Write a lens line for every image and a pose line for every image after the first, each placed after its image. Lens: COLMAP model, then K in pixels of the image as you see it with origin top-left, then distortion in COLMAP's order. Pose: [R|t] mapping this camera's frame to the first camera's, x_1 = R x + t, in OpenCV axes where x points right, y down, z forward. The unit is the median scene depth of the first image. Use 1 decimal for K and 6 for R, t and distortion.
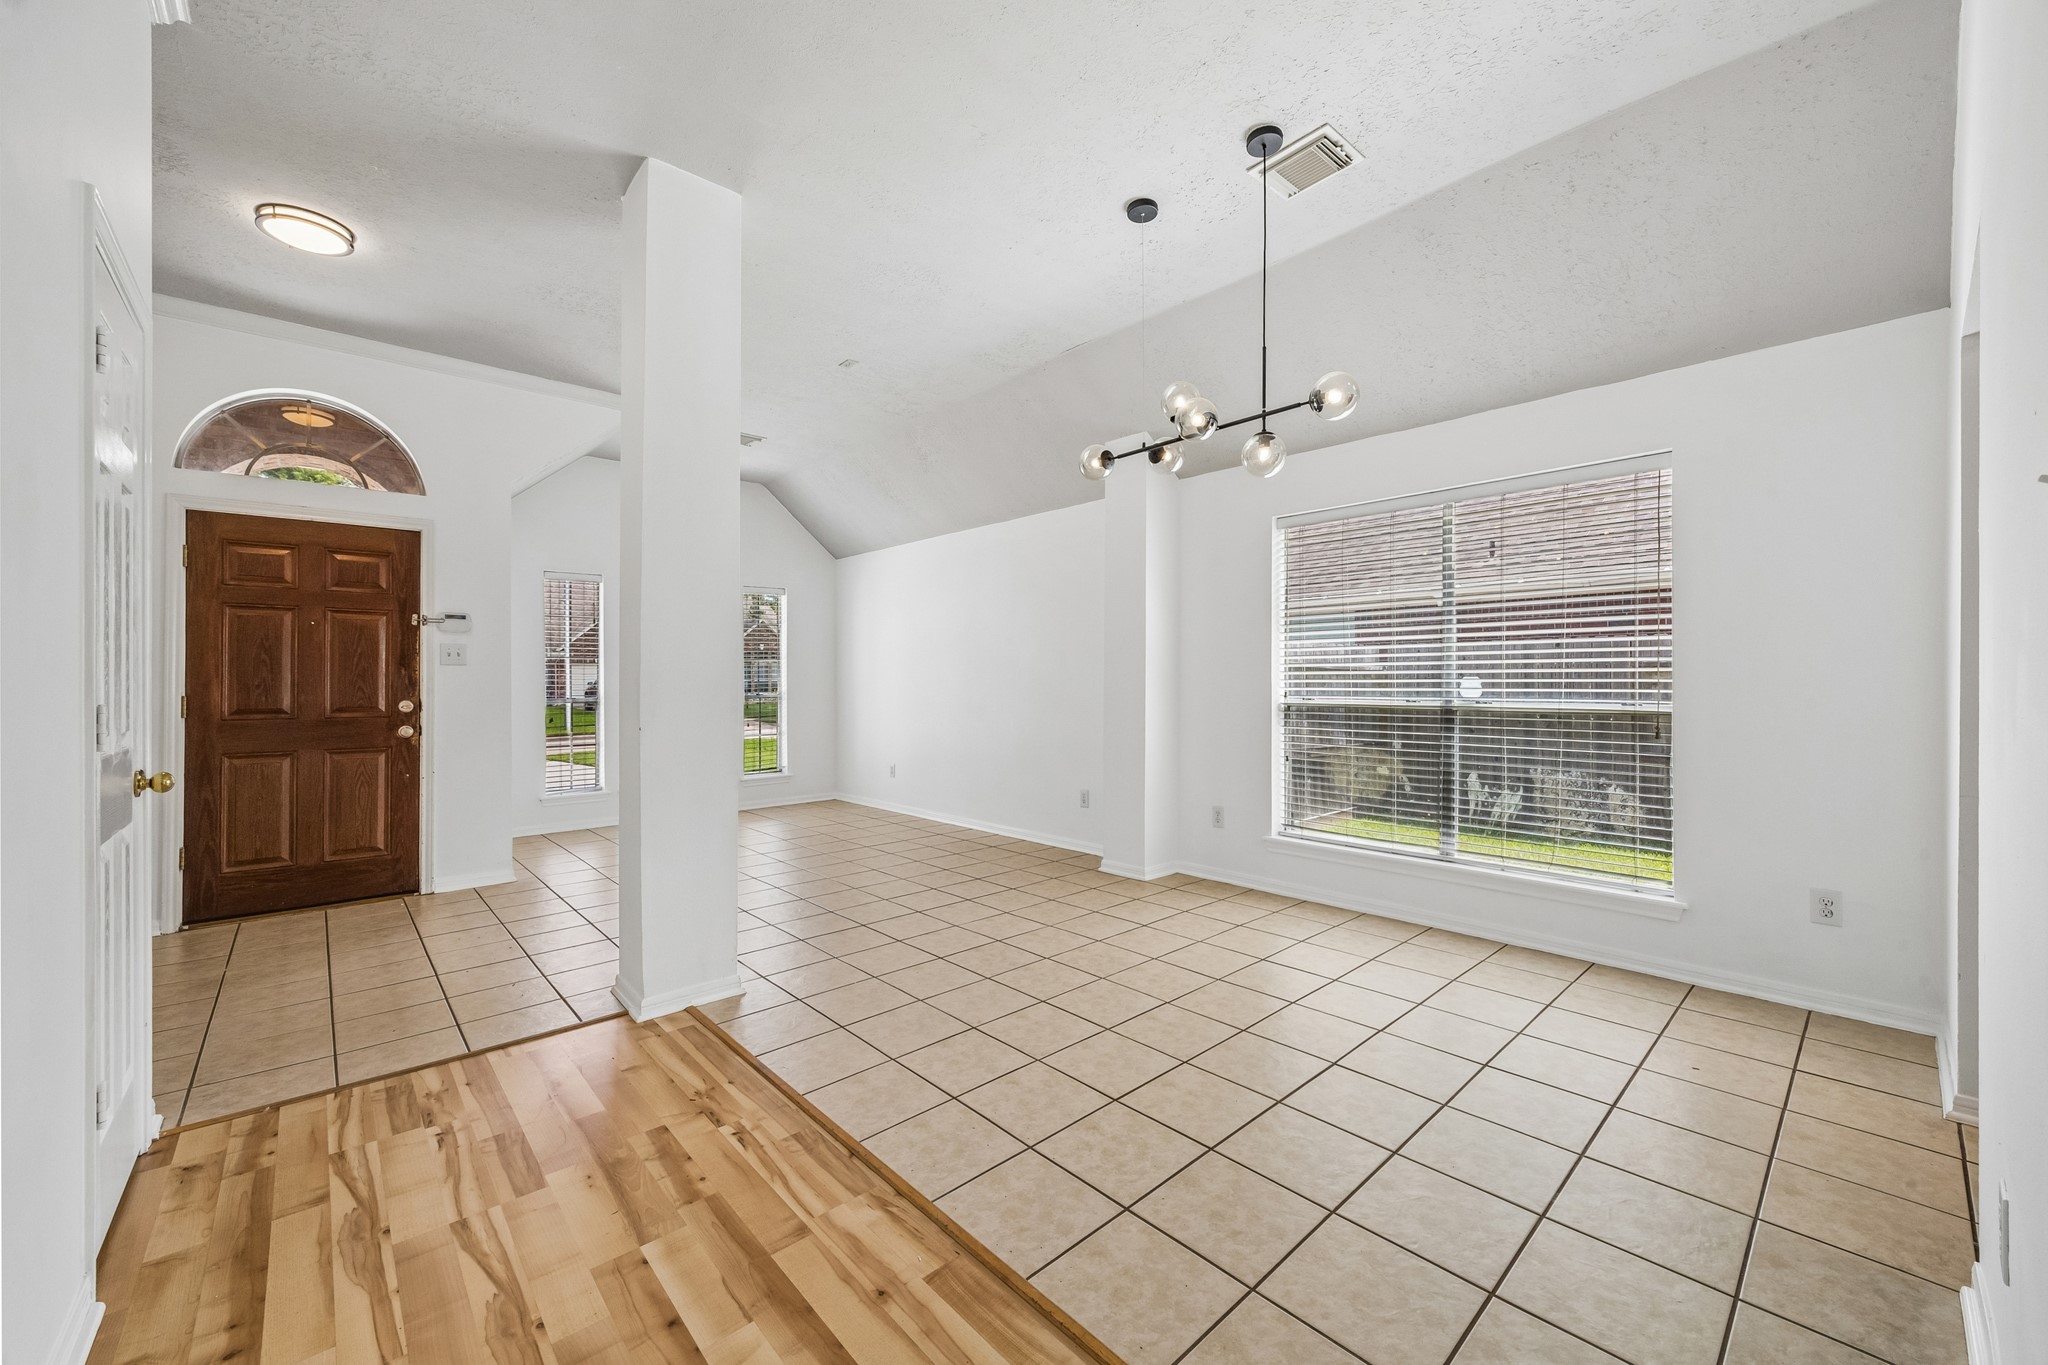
lens RADIAL K [[783.9, 0, 1034.6], [0, 783.9, 677.2], [0, 0, 1]] dist [-0.004188, 0.000031]
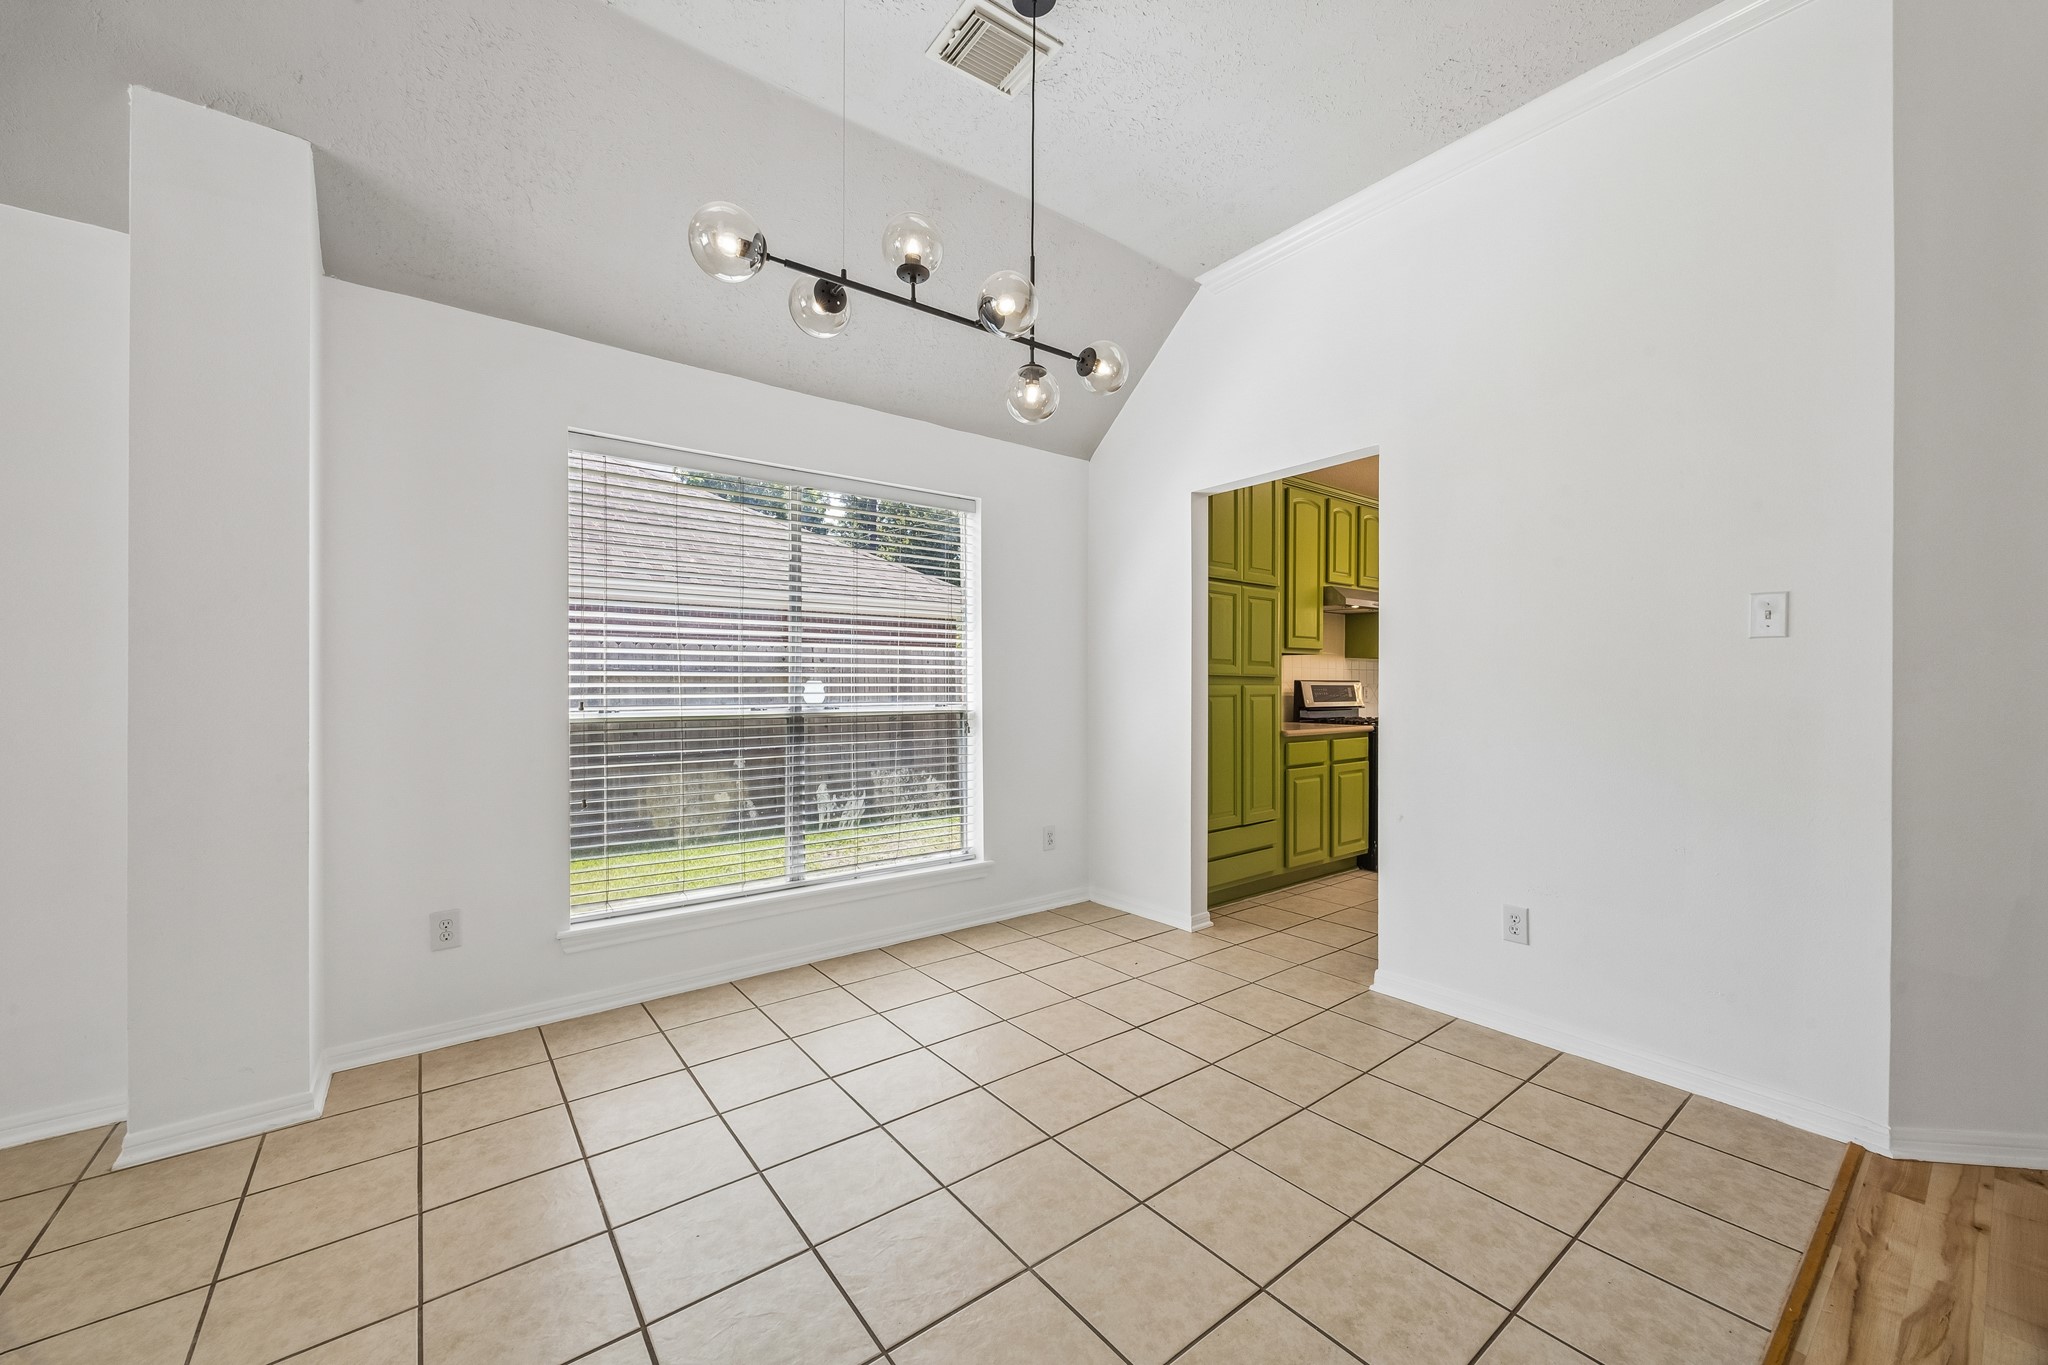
lens RADIAL K [[783.9, 0, 1035.0], [0, 783.9, 690.1], [0, 0, 1]] dist [-0.004188, 0.000031]
pose [[0.082329, -0.002802, 0.996601, -0.353868], [-0.004196, 0.999986, 0.003158, 0.006531], [-0.996596, -0.004441, 0.082316, 0.676727]]
